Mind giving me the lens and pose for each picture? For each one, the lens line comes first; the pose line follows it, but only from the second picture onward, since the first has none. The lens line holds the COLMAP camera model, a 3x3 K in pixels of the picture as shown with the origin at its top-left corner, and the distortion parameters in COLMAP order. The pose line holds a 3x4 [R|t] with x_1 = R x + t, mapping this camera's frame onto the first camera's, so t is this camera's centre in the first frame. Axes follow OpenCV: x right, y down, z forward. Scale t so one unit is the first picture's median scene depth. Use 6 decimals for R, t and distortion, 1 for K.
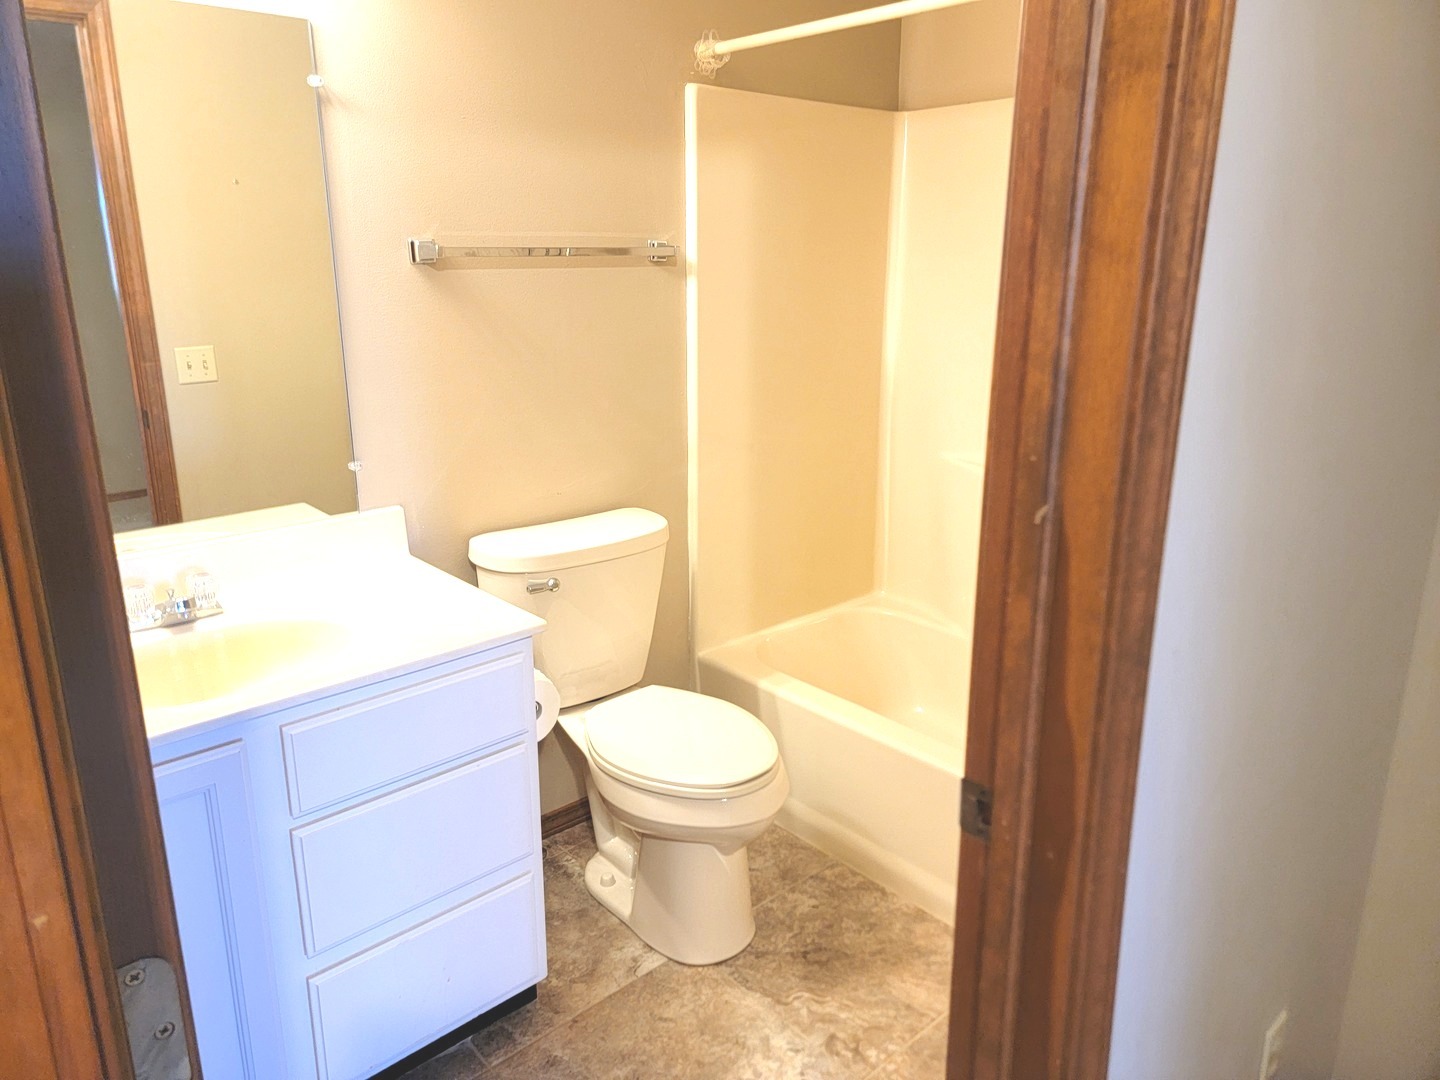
lens RADIAL K [[991.7, 0, 718.0], [0, 991.7, 541.6], [0, 0, 1]] dist [0.061853, -0.049205]
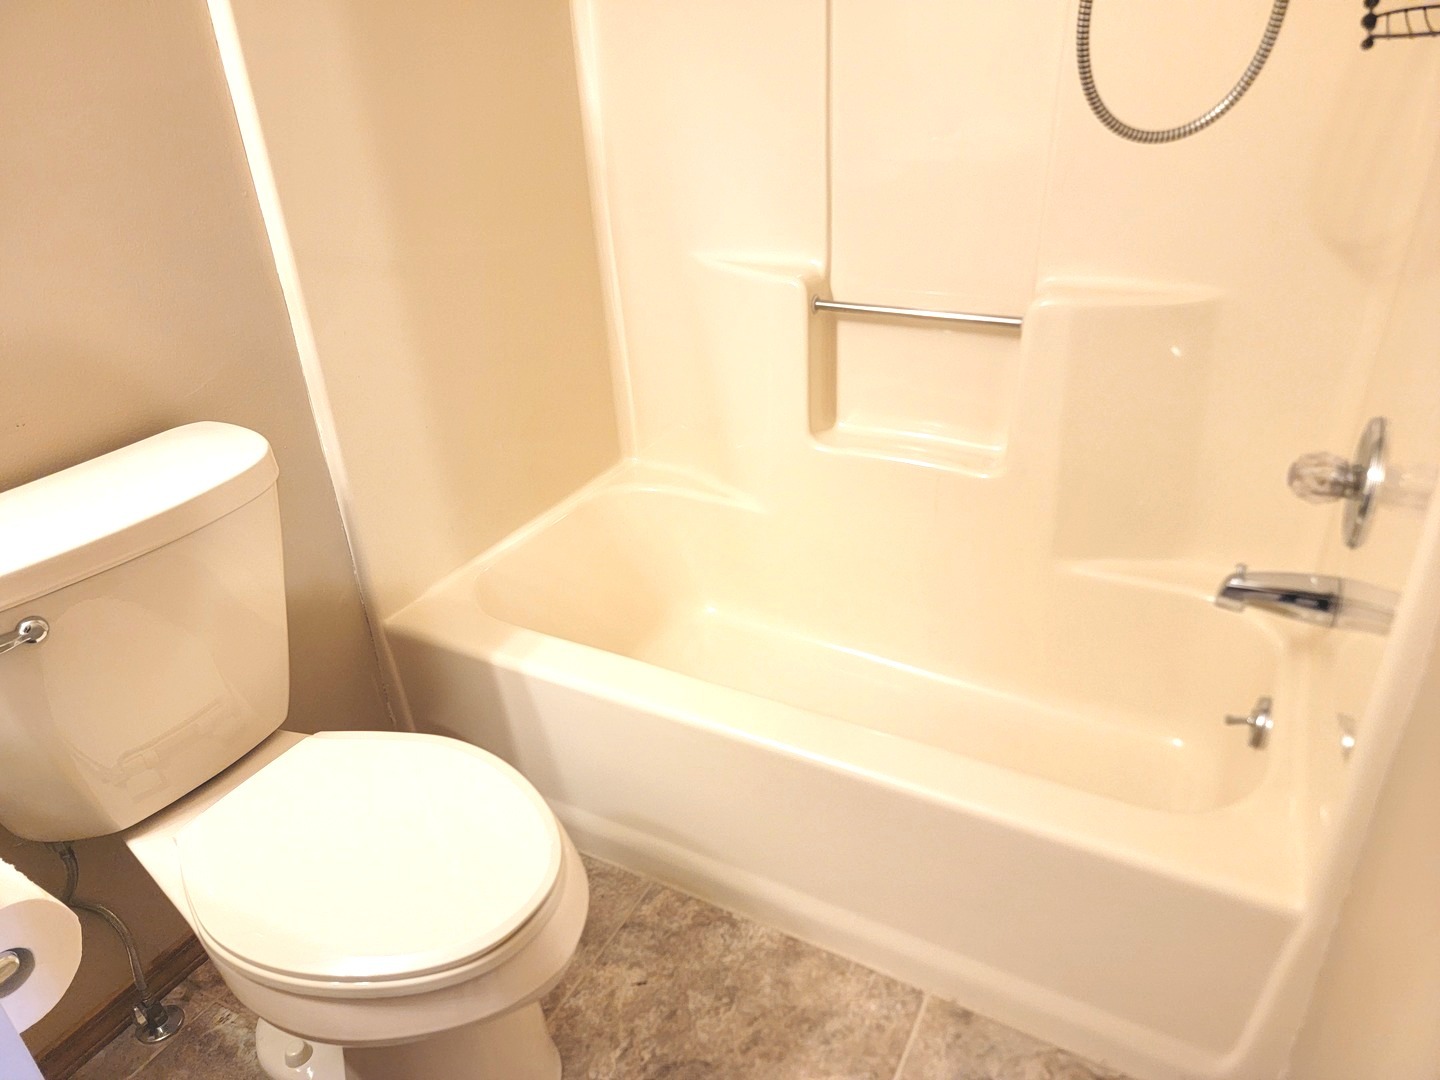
lens RADIAL K [[991.7, 0, 735.1], [0, 991.7, 531.8], [0, 0, 1]] dist [0.061853, -0.049205]
pose [[0.937108, -0.192358, 0.291251, 0.019168], [0.133083, 0.968312, 0.211329, -0.056278], [-0.322673, -0.159278, 0.933013, 0.407759]]
